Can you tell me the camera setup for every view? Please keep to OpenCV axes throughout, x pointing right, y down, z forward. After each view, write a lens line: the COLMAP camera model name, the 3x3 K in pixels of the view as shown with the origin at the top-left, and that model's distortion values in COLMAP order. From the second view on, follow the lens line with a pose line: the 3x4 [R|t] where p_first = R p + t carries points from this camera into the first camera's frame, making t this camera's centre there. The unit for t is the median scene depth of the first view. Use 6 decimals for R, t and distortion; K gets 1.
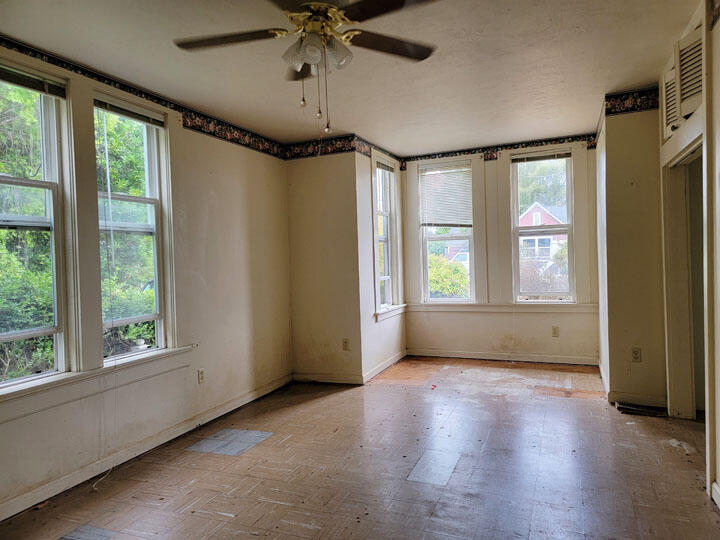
lens RADIAL K [[497.7, 0, 364.9], [0, 497.7, 269.6], [0, 0, 1]] dist [0.026259, -0.002437]
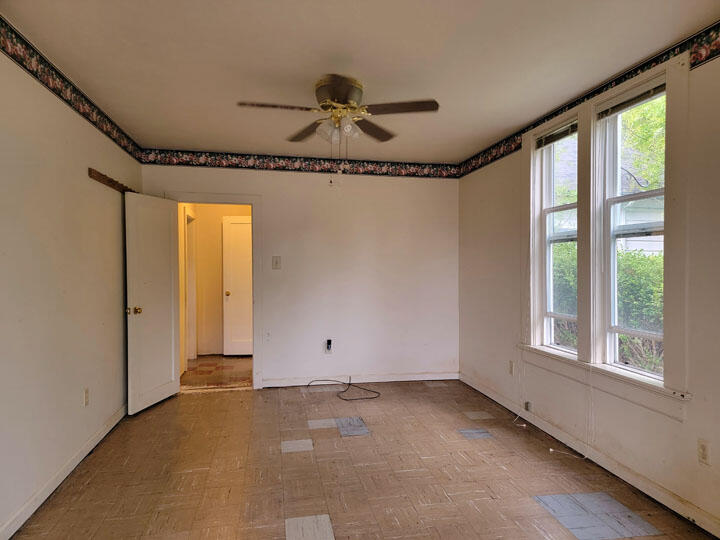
lens RADIAL K [[497.7, 0, 364.9], [0, 497.7, 269.6], [0, 0, 1]] dist [0.026259, -0.002437]
pose [[-0.840067, 0.034644, -0.541375, 0.453781], [0.012034, 0.998903, 0.045248, -0.061504], [0.542349, 0.031497, -0.839563, 1.597322]]
